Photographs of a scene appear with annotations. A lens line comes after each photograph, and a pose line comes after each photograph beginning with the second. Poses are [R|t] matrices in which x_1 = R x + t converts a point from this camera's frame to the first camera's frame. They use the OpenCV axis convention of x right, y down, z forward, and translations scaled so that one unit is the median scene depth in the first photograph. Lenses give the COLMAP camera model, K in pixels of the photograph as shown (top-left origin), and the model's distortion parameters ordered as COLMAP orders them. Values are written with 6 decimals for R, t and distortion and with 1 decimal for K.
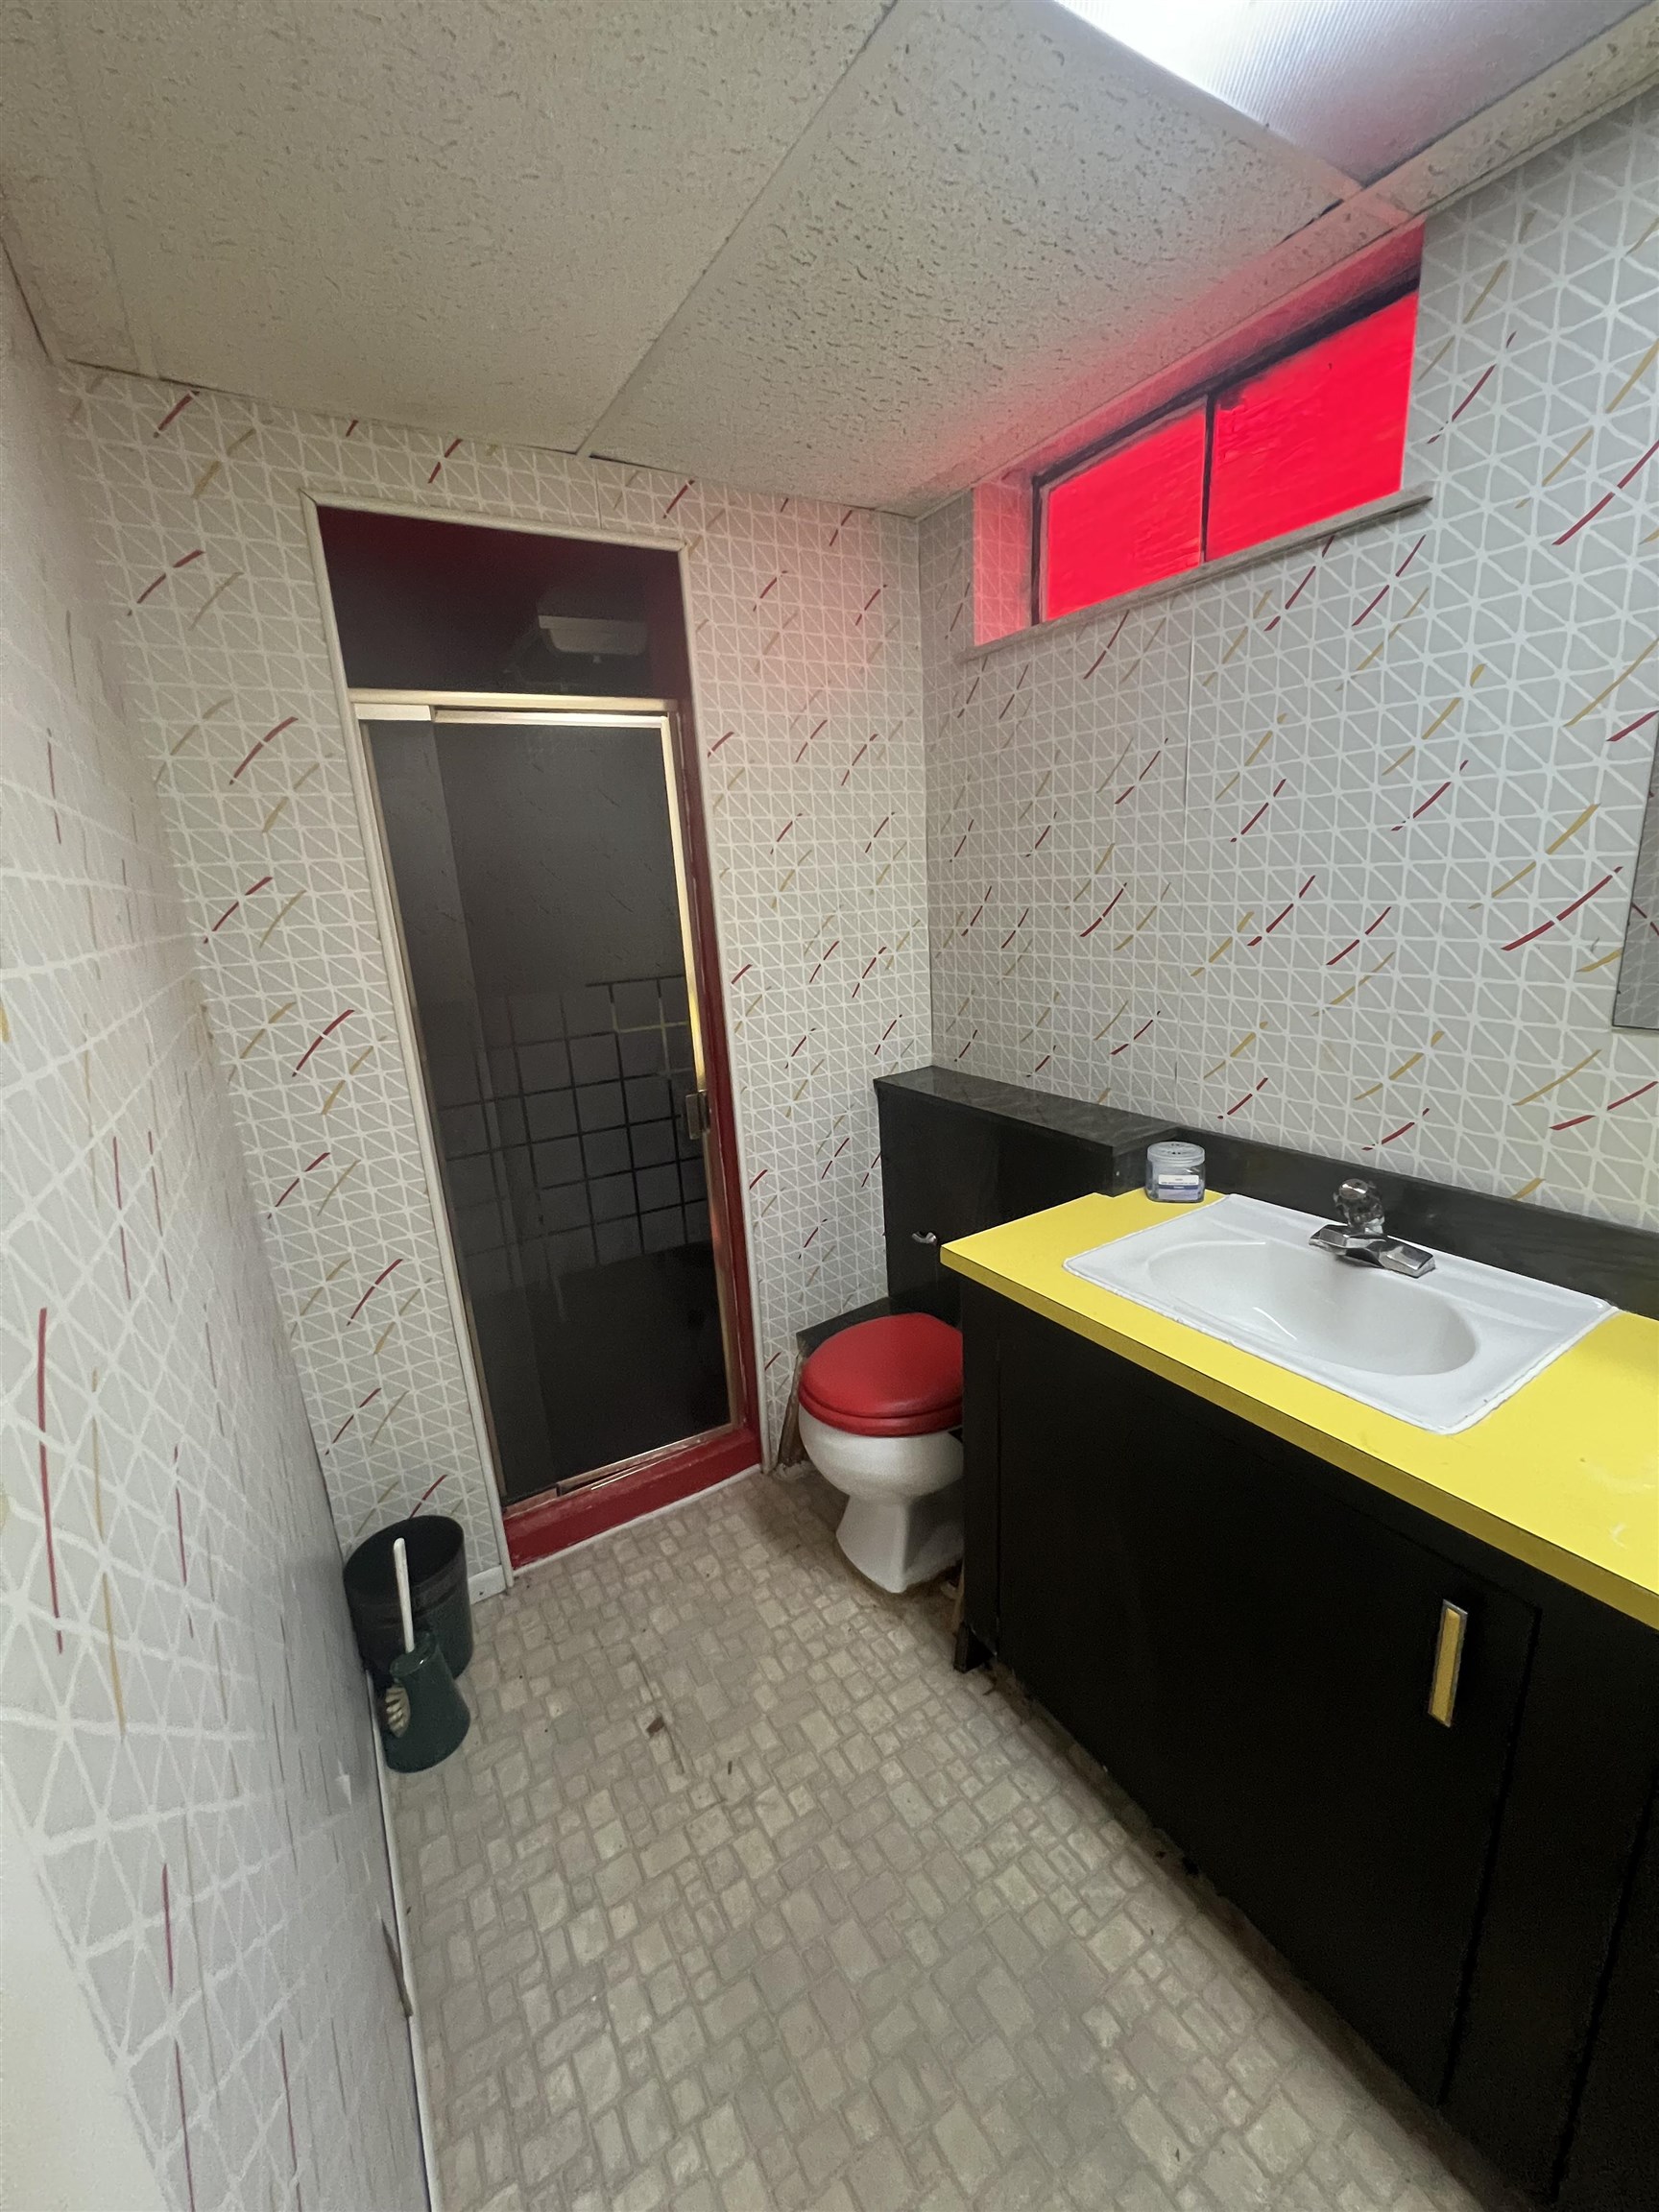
lens RADIAL K [[888.4, 0, 830.1], [0, 888.4, 1103.7], [0, 0, 1]] dist [-0.003029, 0.000694]
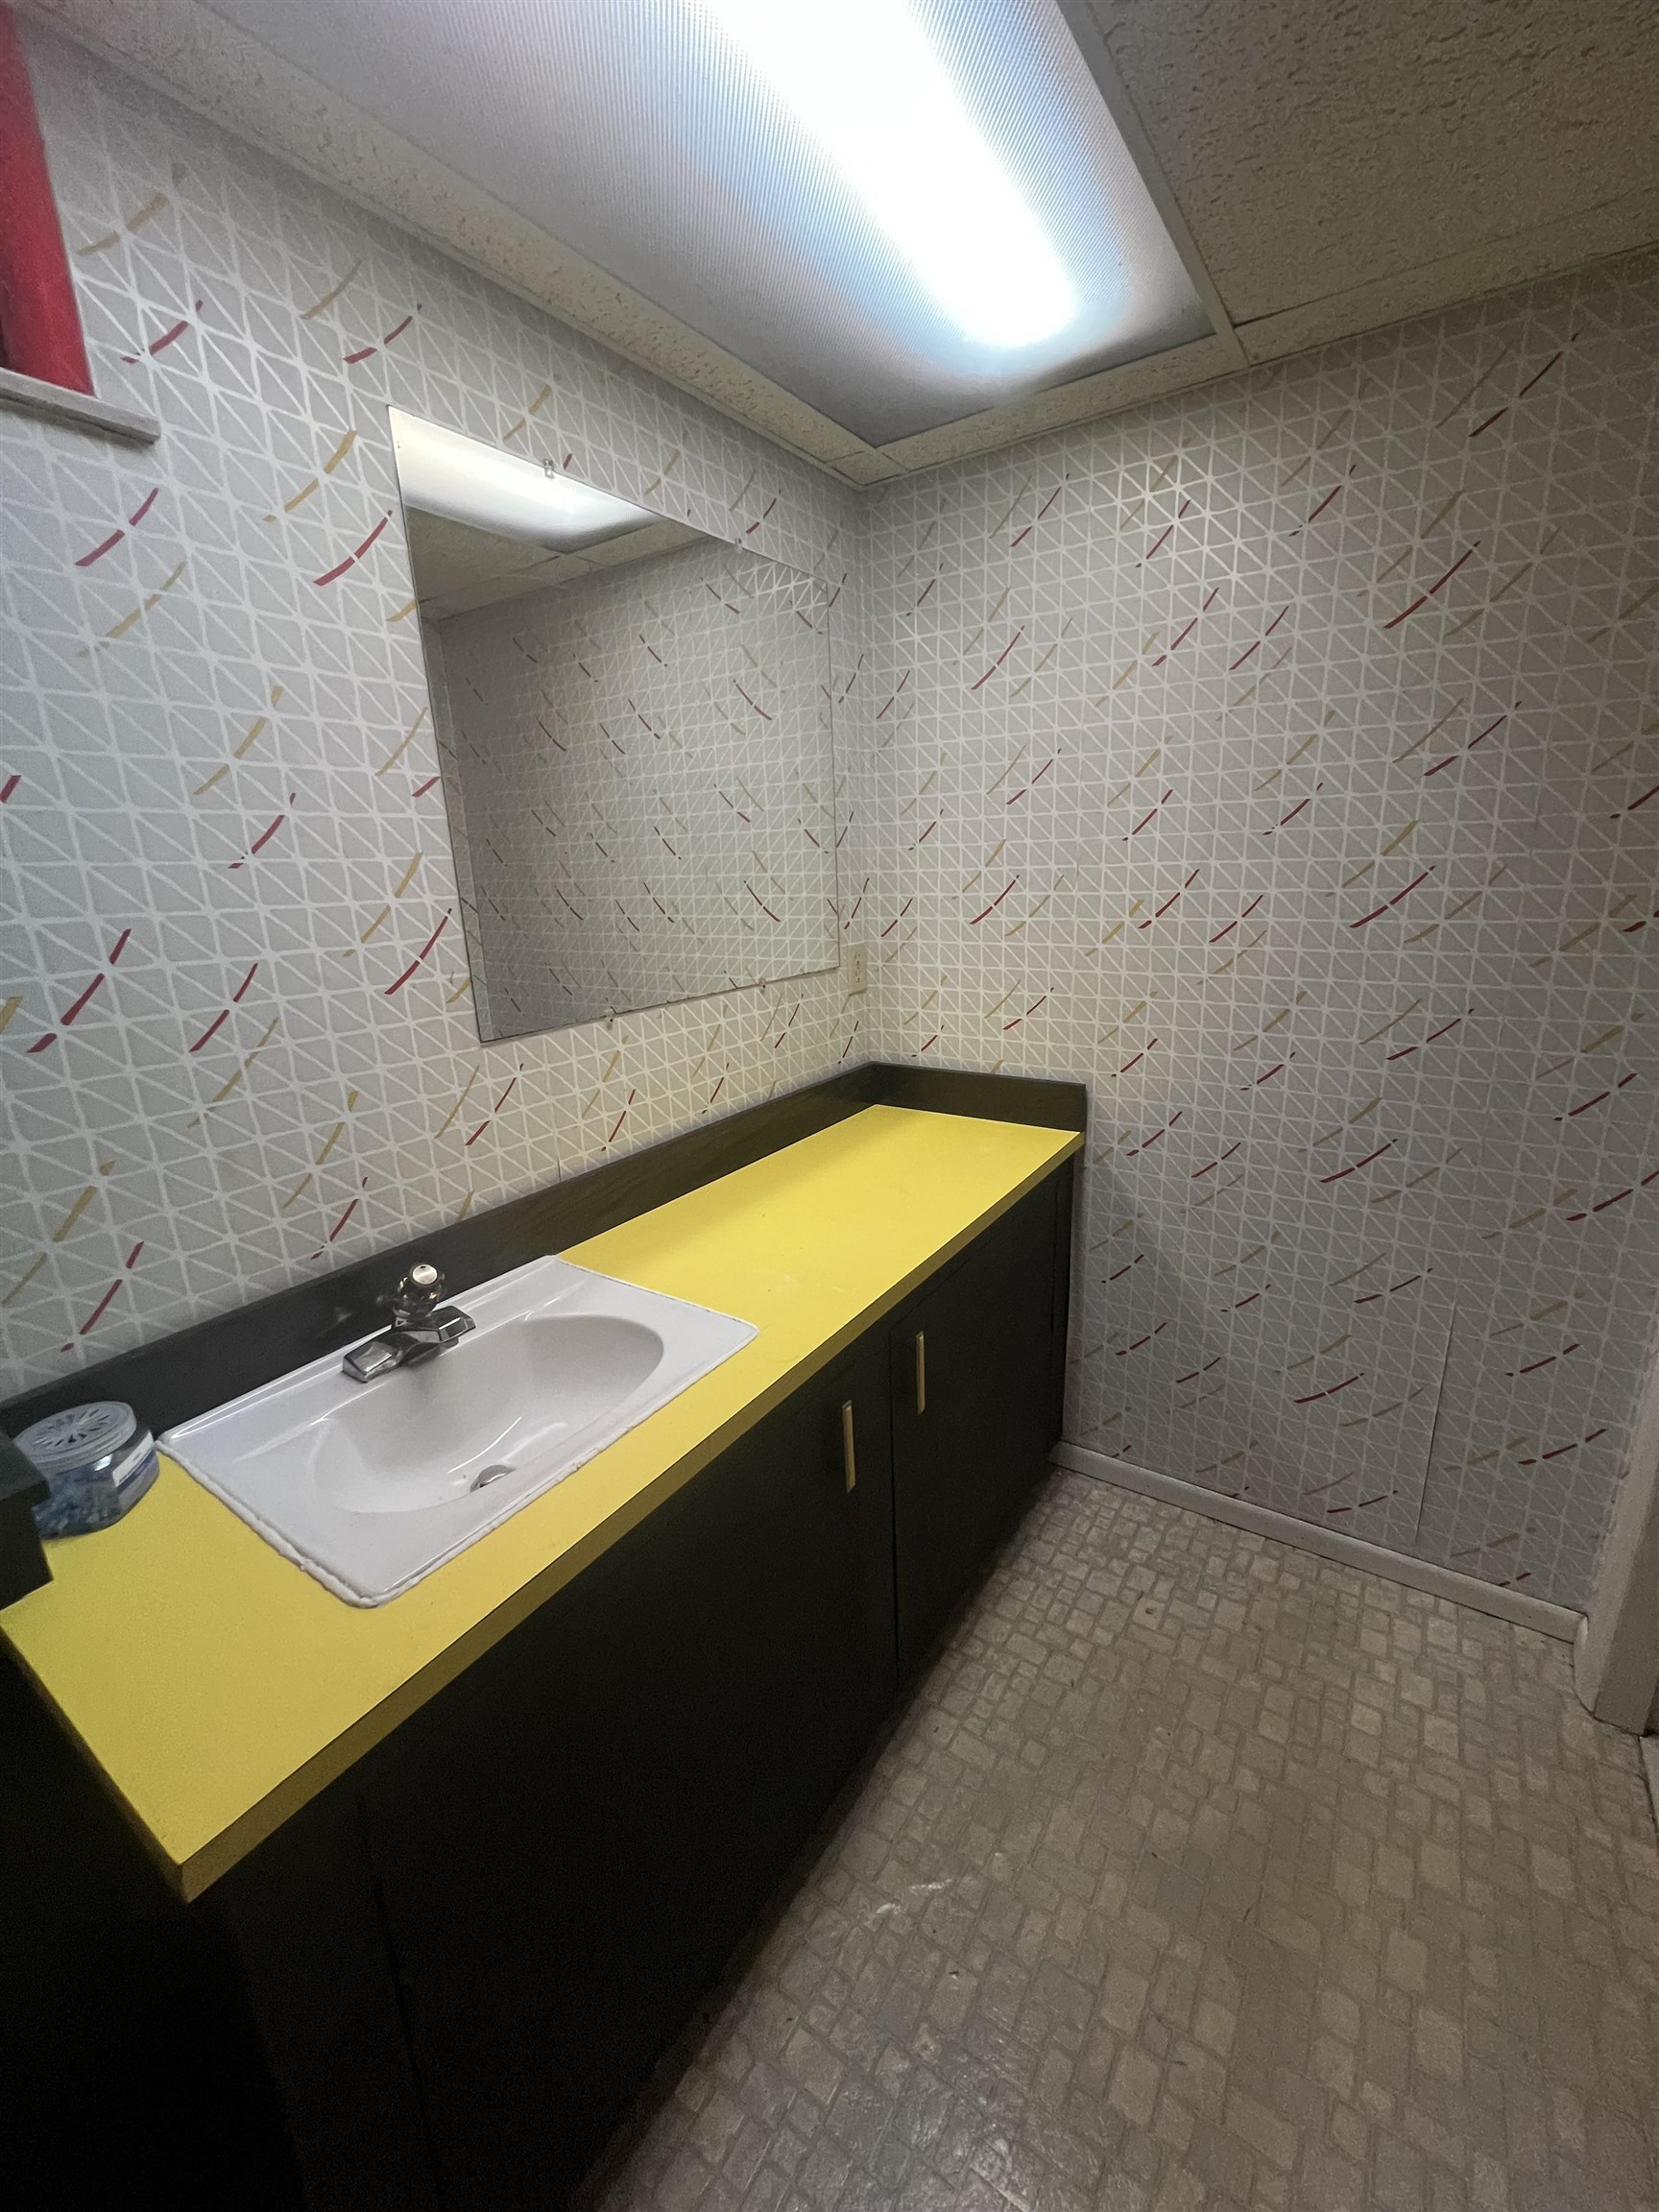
lens RADIAL K [[888.4, 0, 833.1], [0, 888.4, 1111.5], [0, 0, 1]] dist [-0.003029, 0.000694]
pose [[-0.406446, -0.166376, 0.898399, -0.352267], [0.293673, 0.907316, 0.300888, -0.207752], [-0.865192, 0.386130, -0.319915, 0.944909]]
